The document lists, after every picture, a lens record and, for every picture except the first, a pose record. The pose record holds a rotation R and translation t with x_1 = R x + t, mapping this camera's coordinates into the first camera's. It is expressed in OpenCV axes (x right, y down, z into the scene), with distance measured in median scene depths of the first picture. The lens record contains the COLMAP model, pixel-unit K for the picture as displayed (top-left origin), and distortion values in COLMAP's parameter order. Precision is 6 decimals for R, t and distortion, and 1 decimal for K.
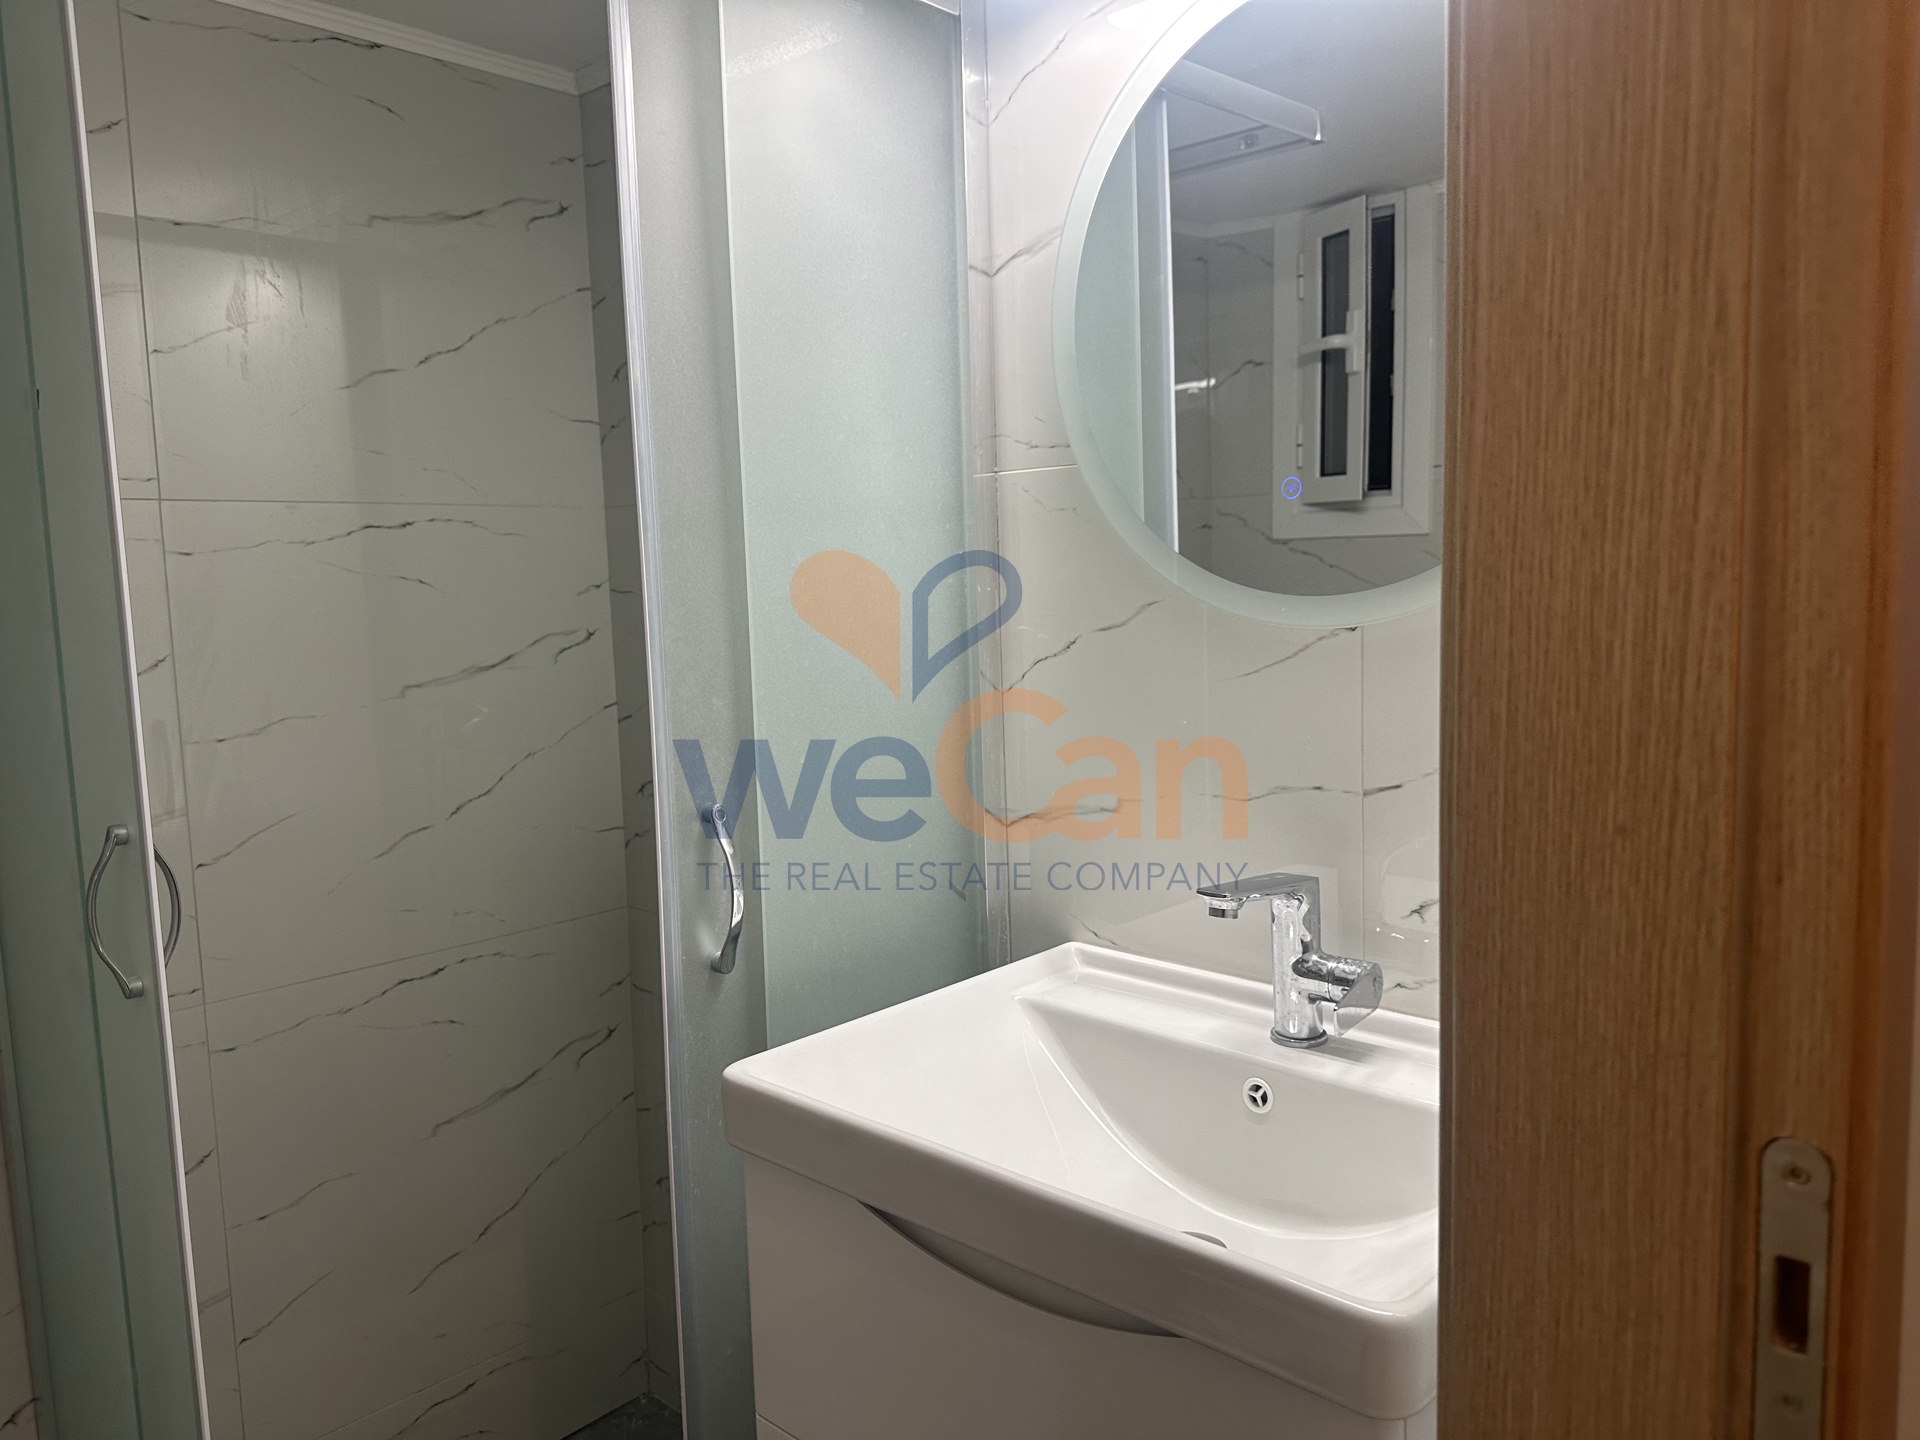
lens RADIAL K [[1369.3, 0, 953.6], [0, 1369.3, 705.4], [0, 0, 1]] dist [0.055011, -0.068095]
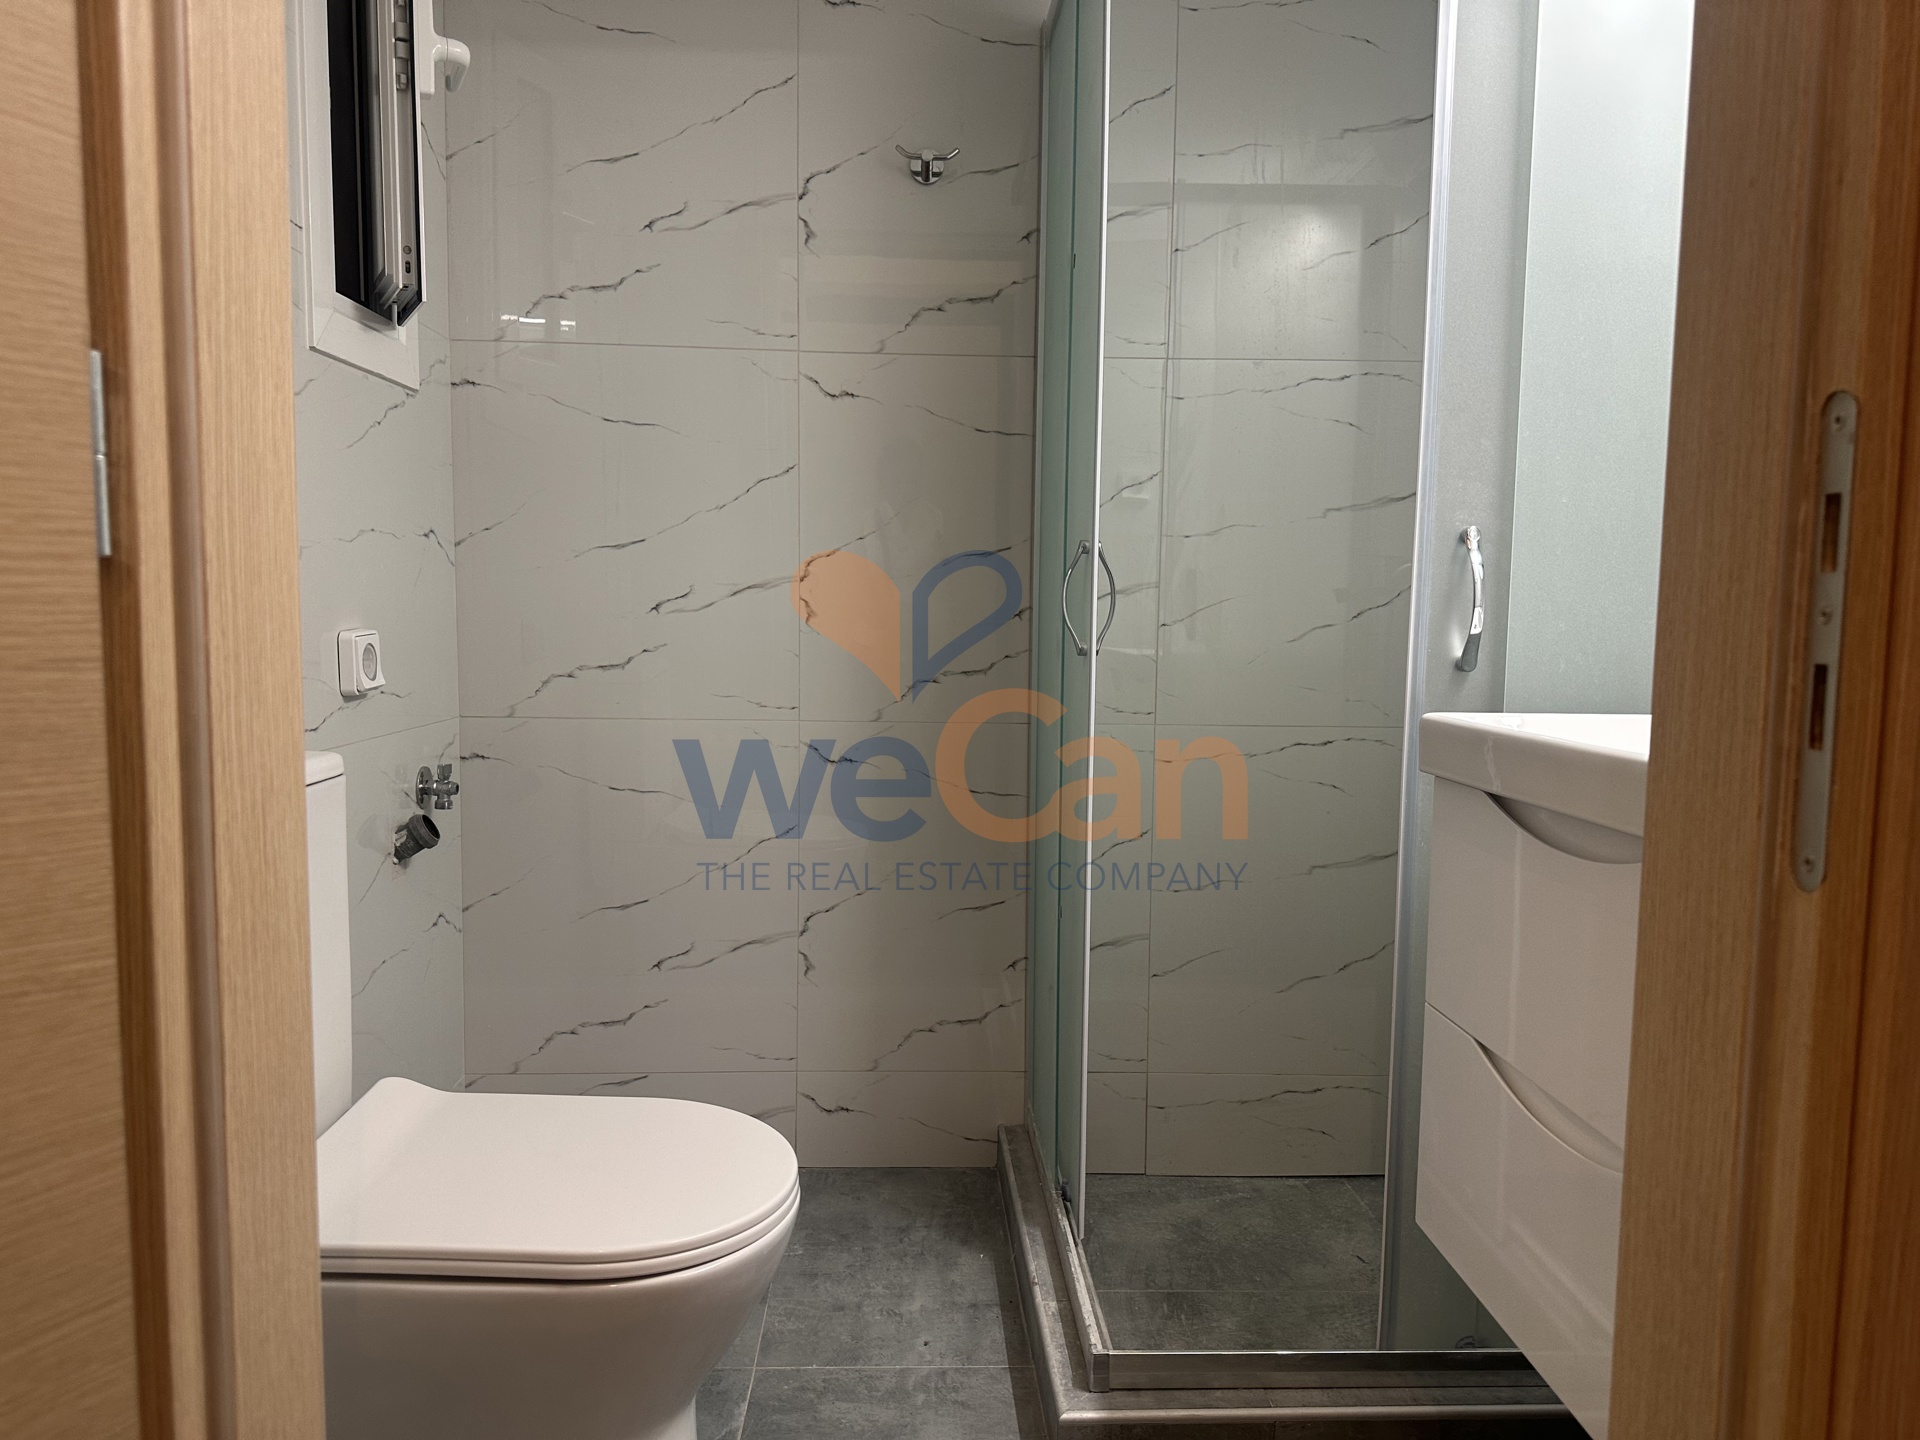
lens RADIAL K [[1369.3, 0, 964.6], [0, 1369.3, 736.9], [0, 0, 1]] dist [0.055011, -0.068095]
pose [[0.714057, 0.103432, -0.692405, 0.314921], [-0.105471, 0.993631, 0.039660, 0.219576], [0.692097, 0.044709, 0.720418, -0.145201]]
